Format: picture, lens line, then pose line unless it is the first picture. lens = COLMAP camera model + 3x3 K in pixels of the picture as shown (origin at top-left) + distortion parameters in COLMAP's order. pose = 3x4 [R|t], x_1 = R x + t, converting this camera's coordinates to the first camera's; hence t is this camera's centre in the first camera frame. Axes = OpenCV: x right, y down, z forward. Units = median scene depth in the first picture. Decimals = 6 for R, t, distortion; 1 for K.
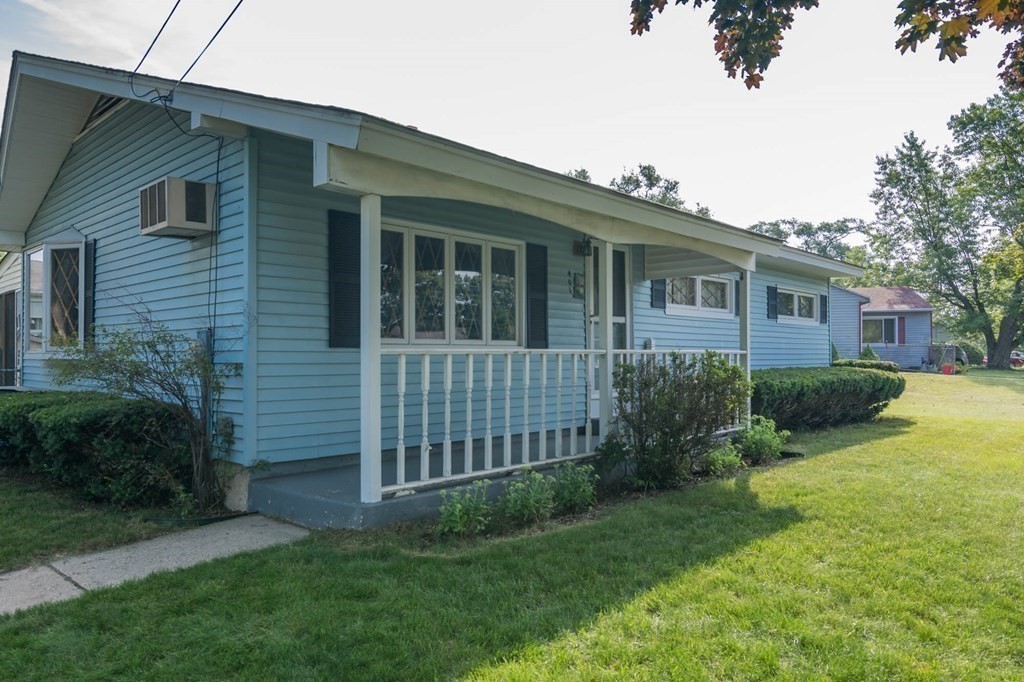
lens RADIAL K [[716.7, 0, 507.9], [0, 716.7, 346.6], [0, 0, 1]] dist [-0.007435, 0.000102]
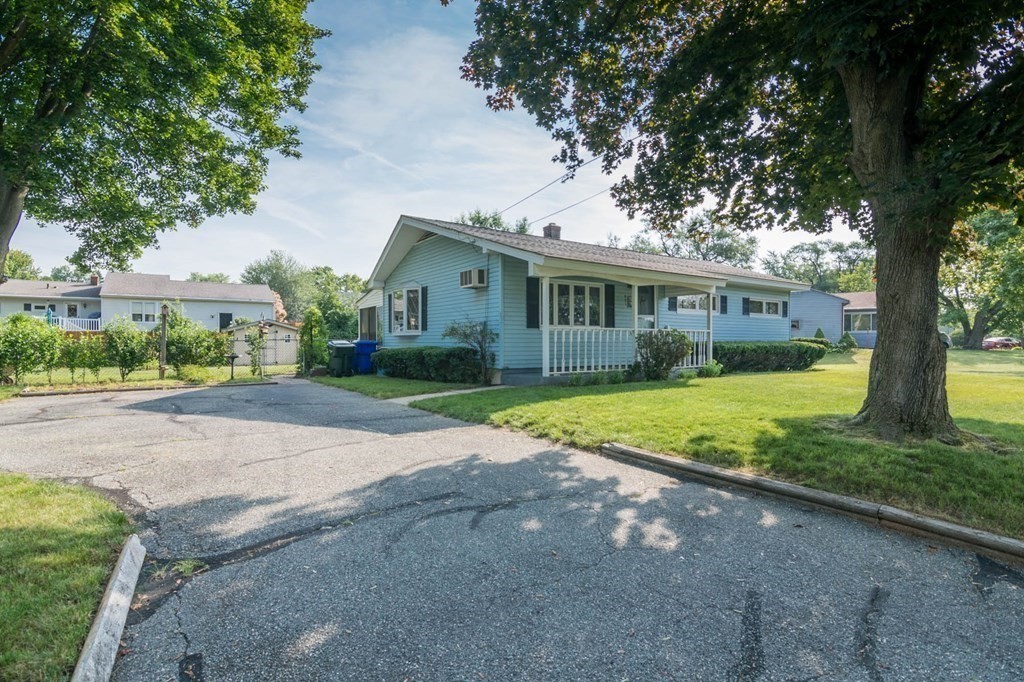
lens RADIAL K [[496.7, 0, 504.8], [0, 496.7, 342.5], [0, 0, 1]] dist [-0.013847, -0.004139]
pose [[0.976587, -0.000601, -0.215122, 0.060922], [0.003195, 0.999926, 0.011707, 0.028496], [0.215100, -0.012120, 0.976517, -0.717711]]
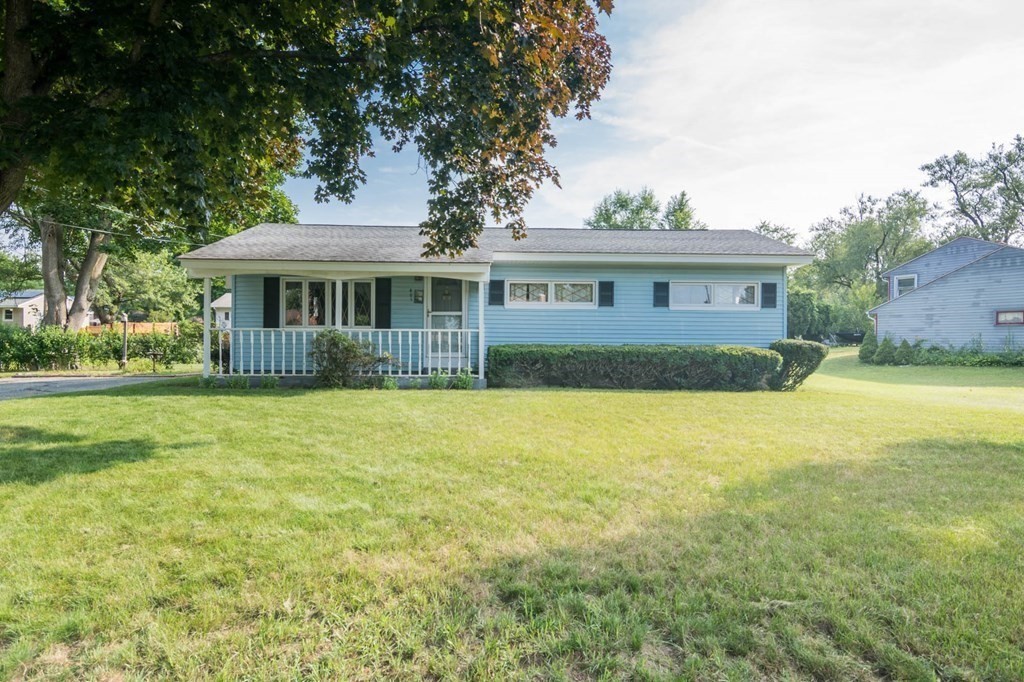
lens RADIAL K [[531.1, 0, 513.6], [0, 531.1, 340.0], [0, 0, 1]] dist [-0.015336, -0.000362]
pose [[0.701751, 0.003297, -0.712415, 1.517088], [0.002024, 0.999976, 0.006622, 0.026303], [0.712420, -0.006089, 0.701727, 0.229825]]
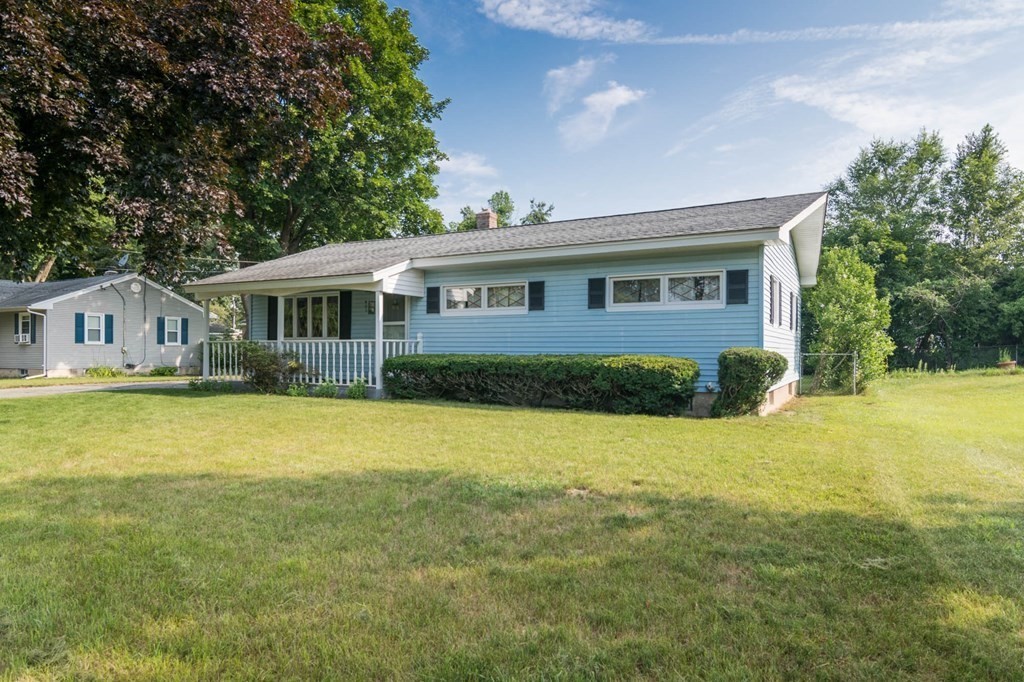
lens RADIAL K [[615.4, 0, 512.9], [0, 615.4, 343.7], [0, 0, 1]] dist [-0.004183, -0.000271]
pose [[0.258335, -0.007569, -0.966026, 2.135288], [0.010561, 0.999932, -0.005010, 0.030891], [0.965998, -0.008908, 0.258397, 1.113104]]
